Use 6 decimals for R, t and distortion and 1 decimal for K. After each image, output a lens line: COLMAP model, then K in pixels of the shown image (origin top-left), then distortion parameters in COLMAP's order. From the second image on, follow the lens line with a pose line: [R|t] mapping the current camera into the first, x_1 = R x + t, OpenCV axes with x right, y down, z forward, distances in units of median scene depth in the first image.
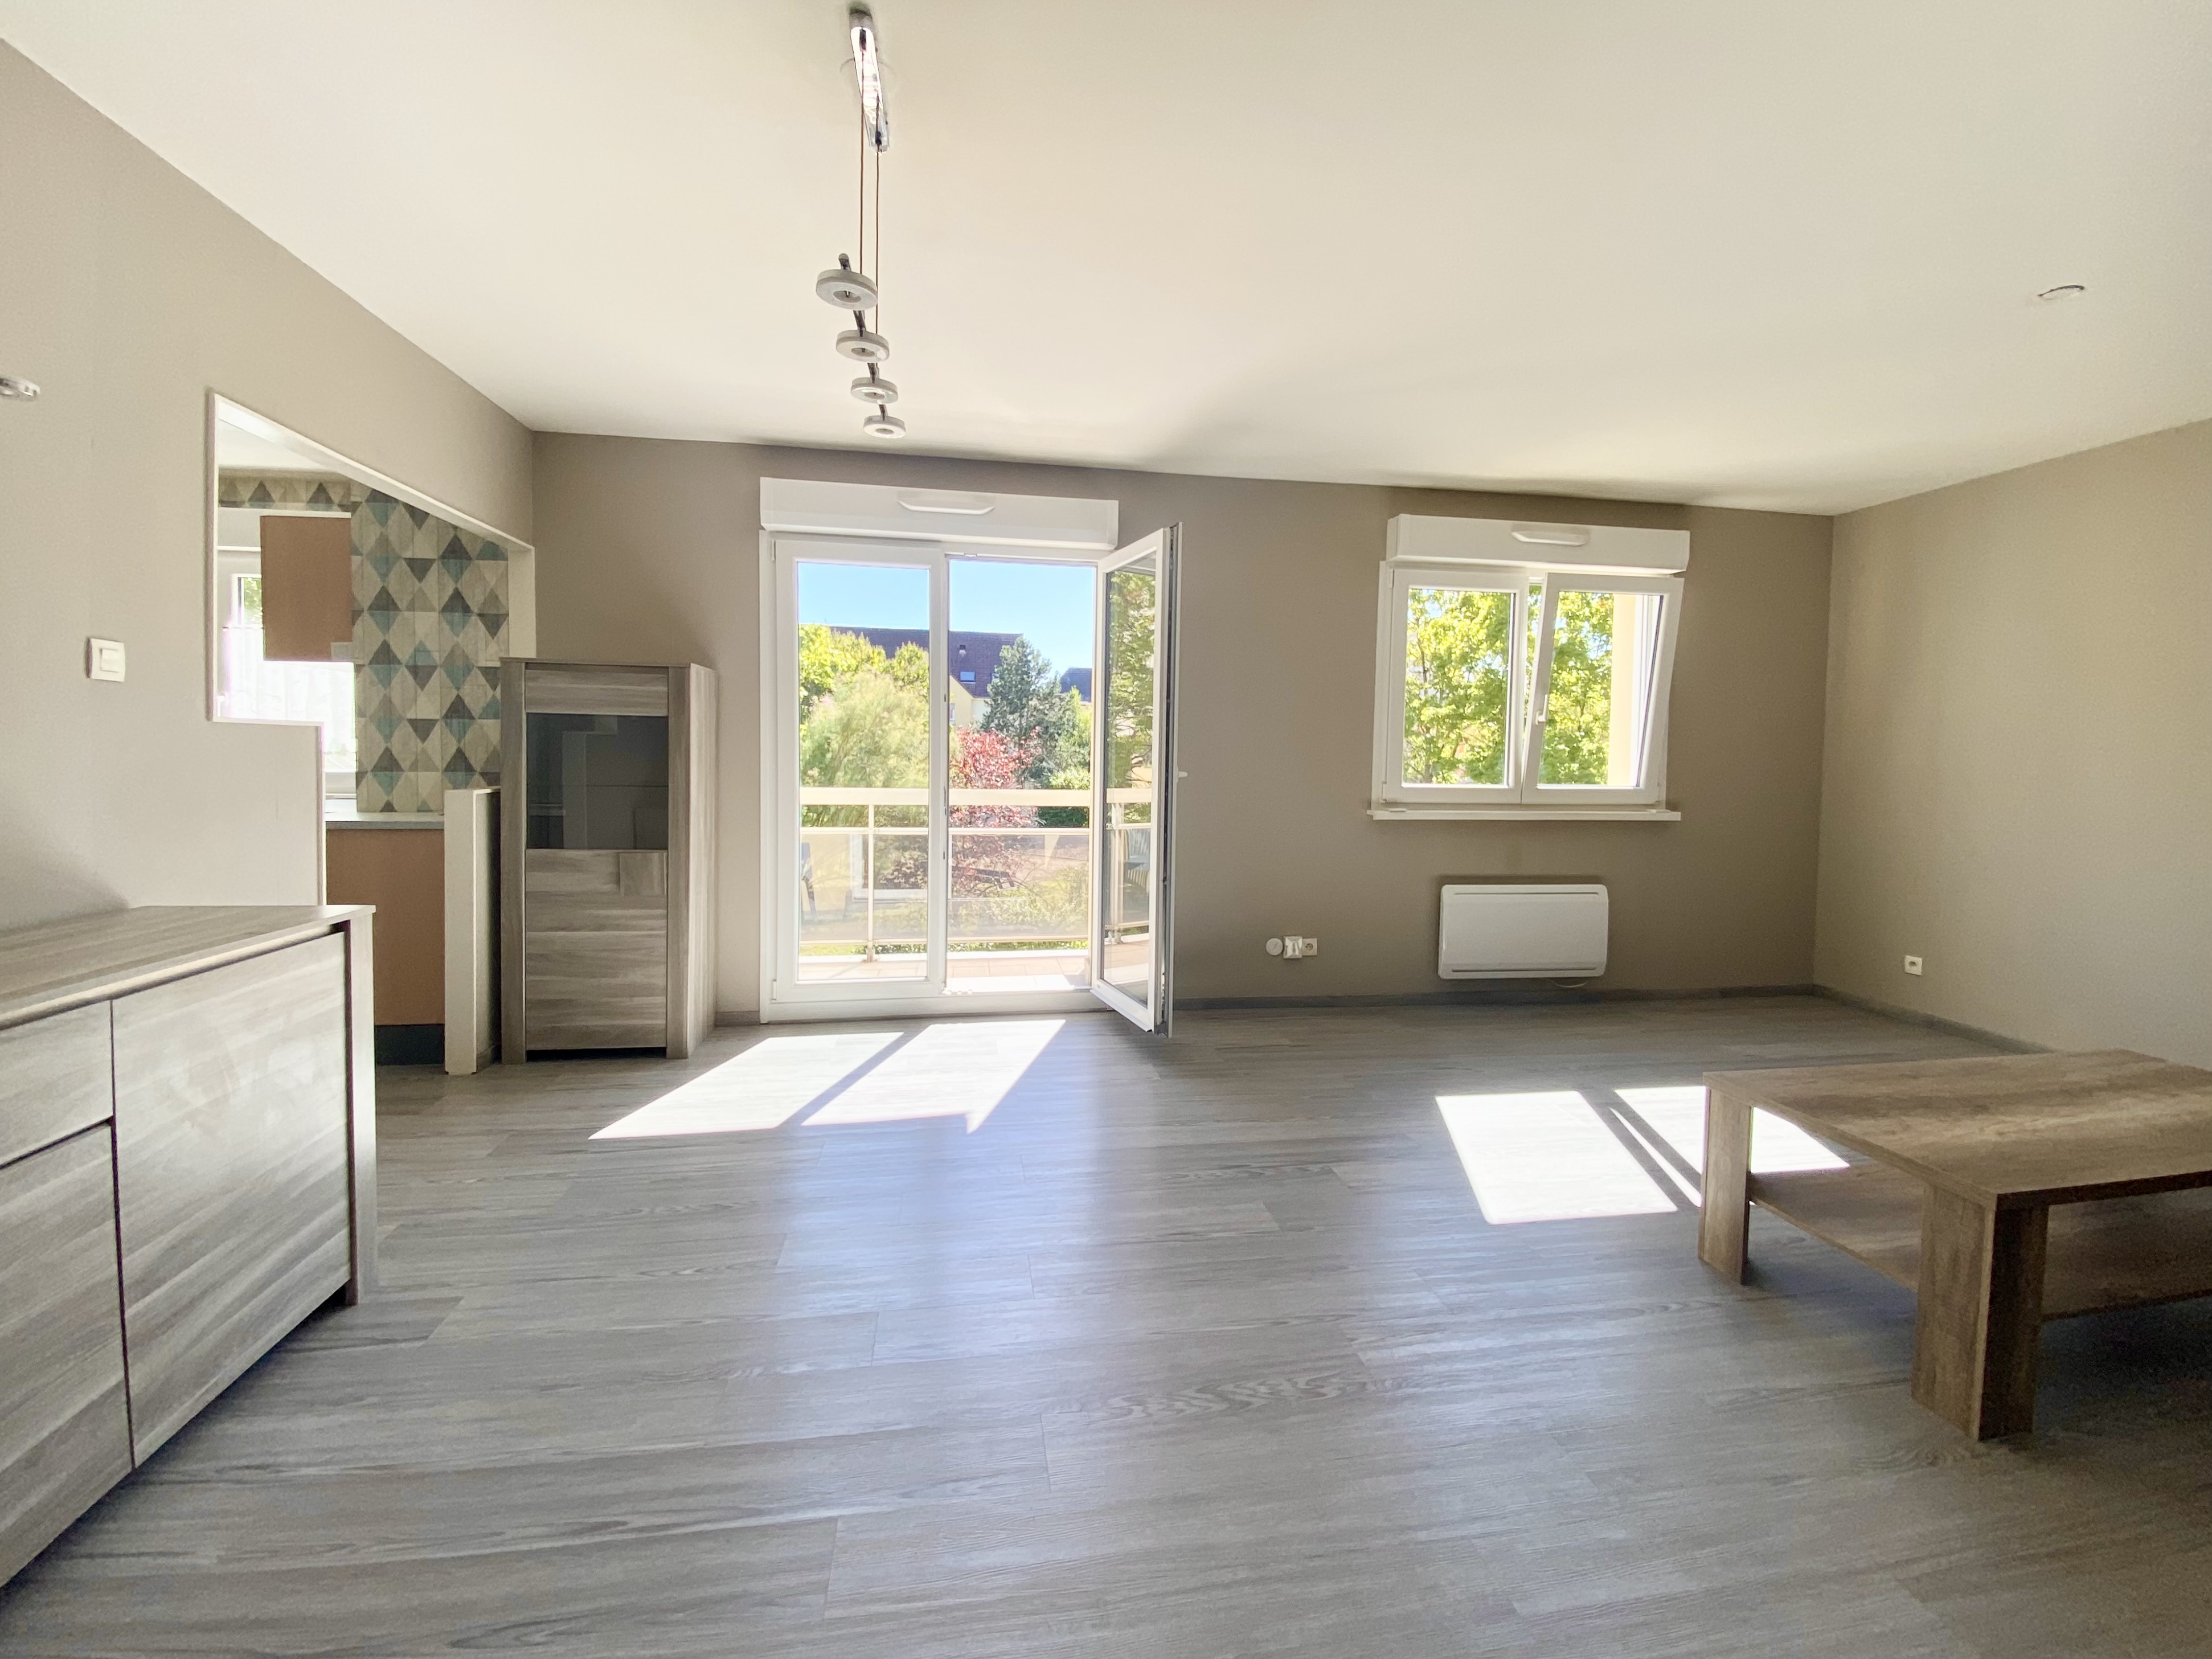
lens RADIAL K [[934.8, 0, 1119.3], [0, 934.8, 798.6], [0, 0, 1]] dist [0.035170, -0.026226]
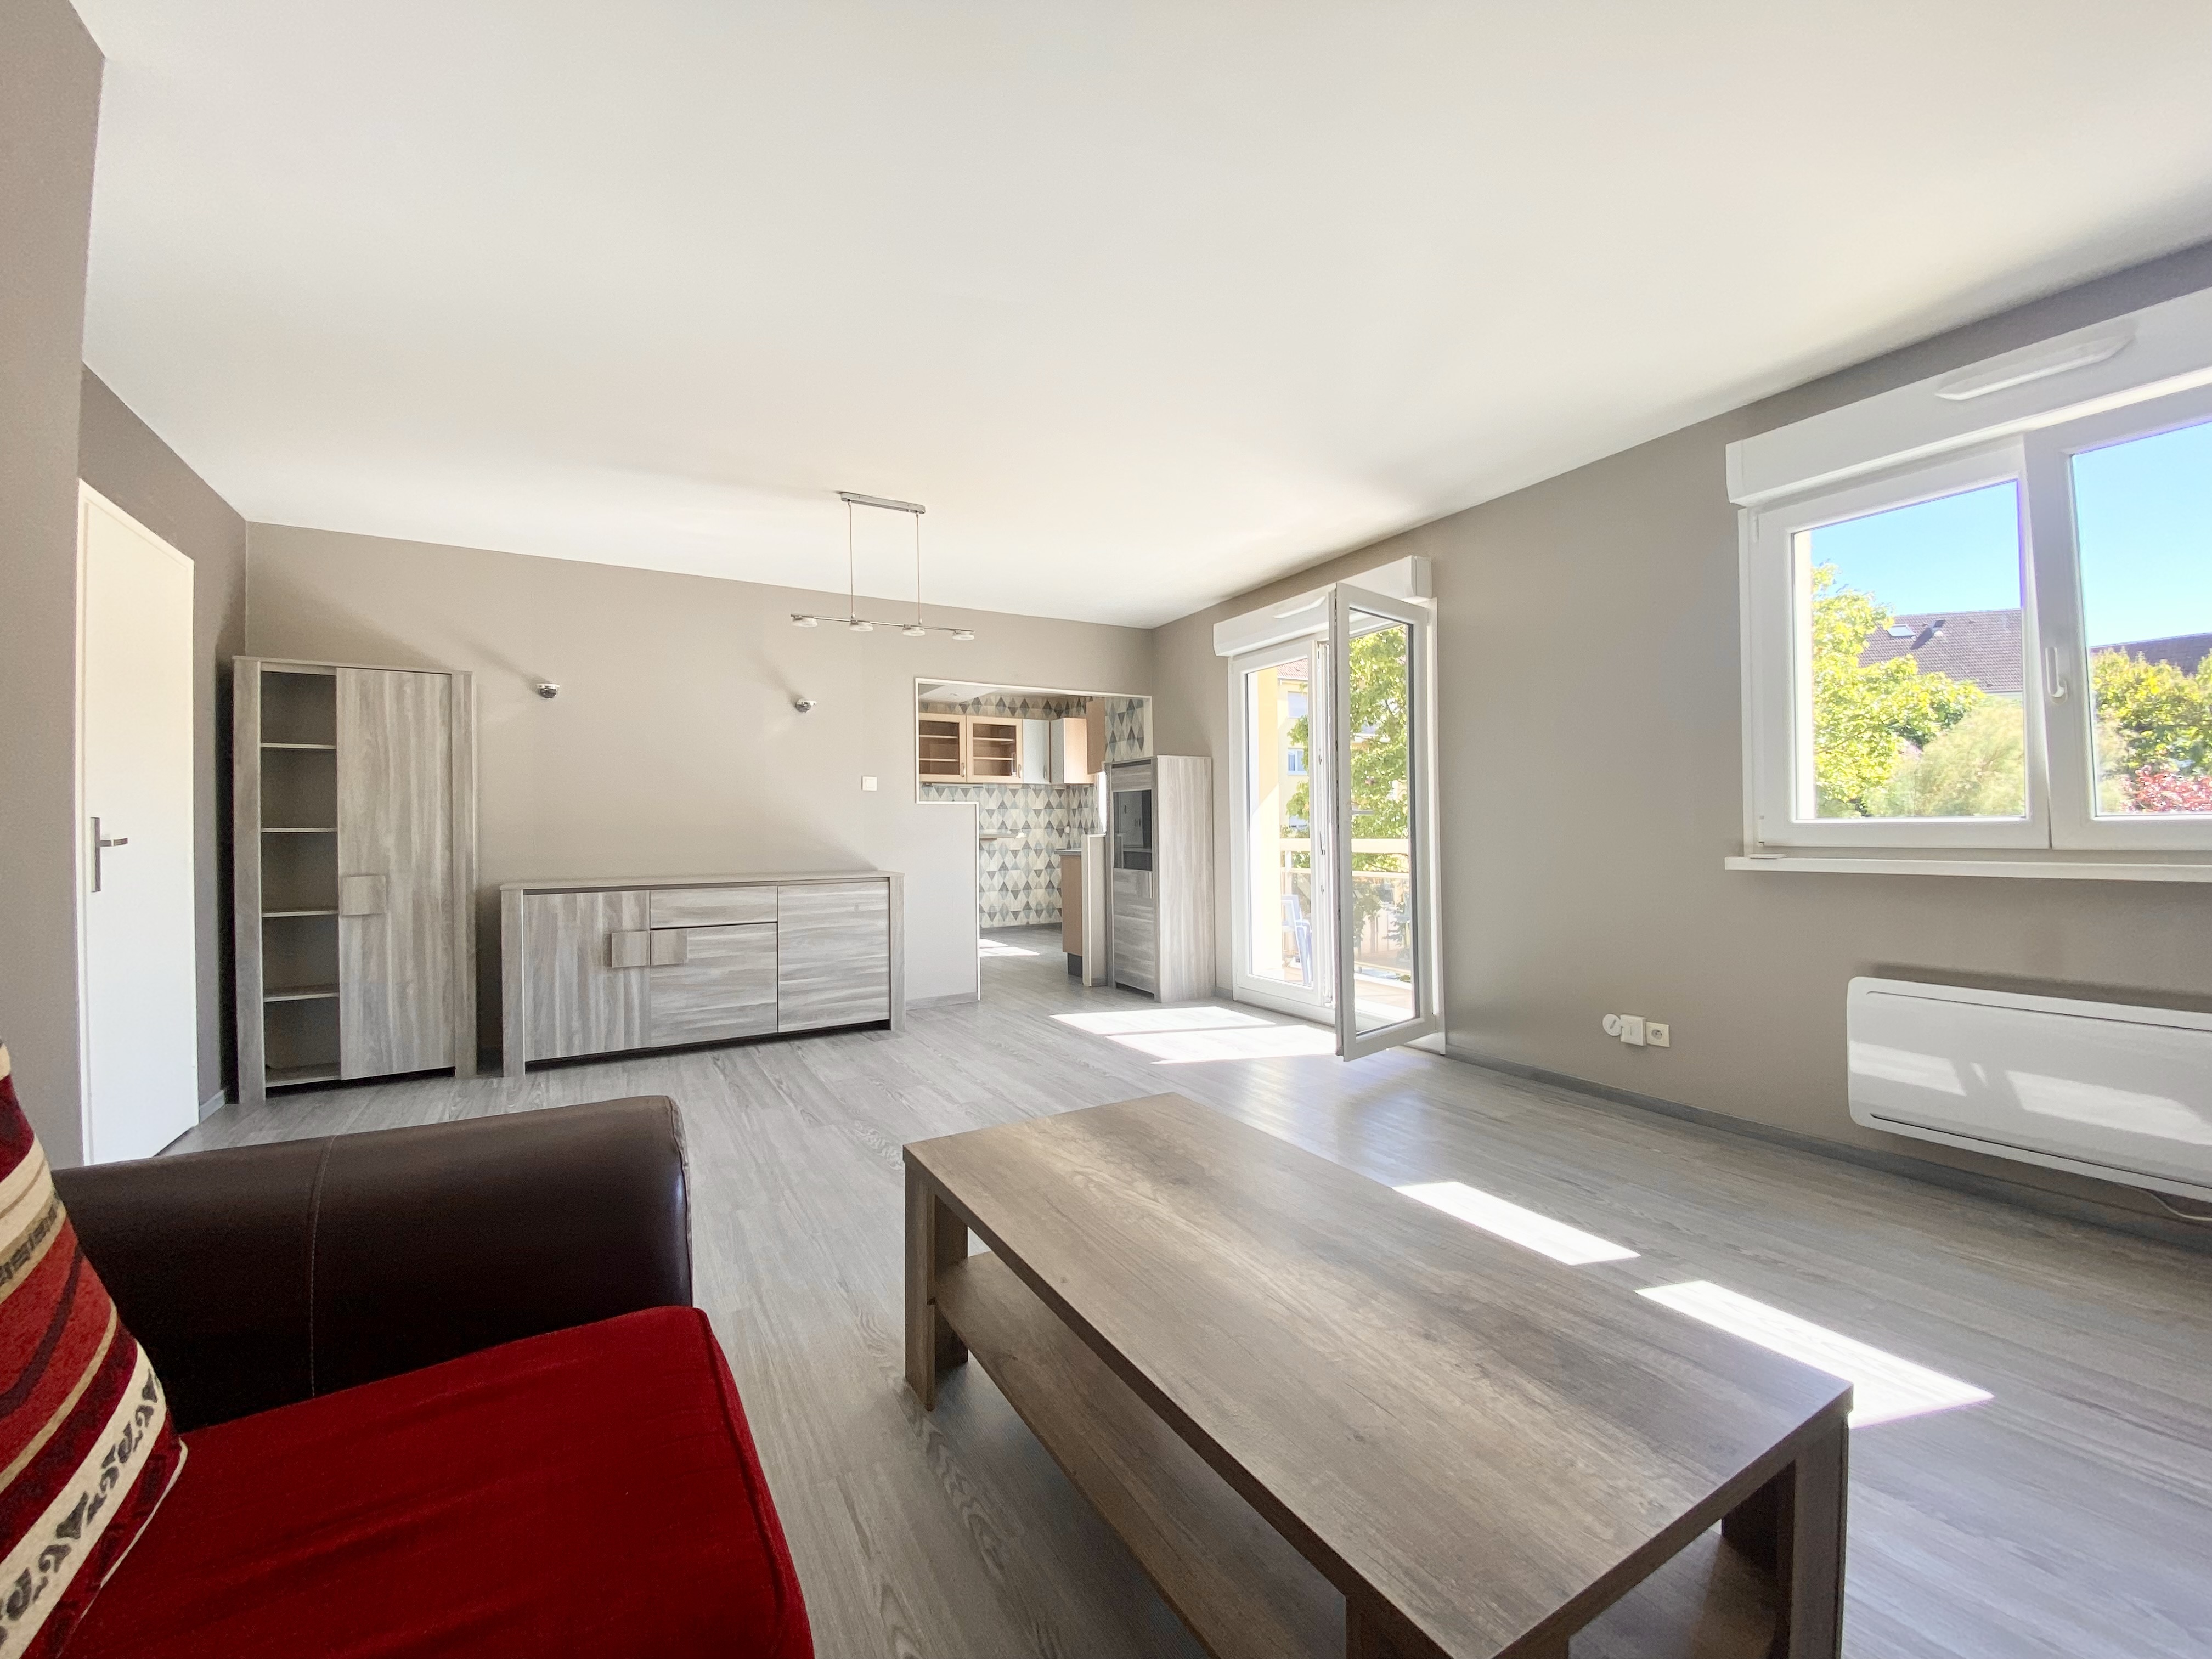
lens RADIAL K [[895.1, 0, 1113.9], [0, 895.1, 826.2], [0, 0, 1]] dist [0.031888, -0.022206]
pose [[0.351643, -0.022913, -0.935854, 0.909510], [-0.027103, 0.999032, -0.034643, 0.031223], [0.935742, 0.037547, 0.350681, 0.377974]]
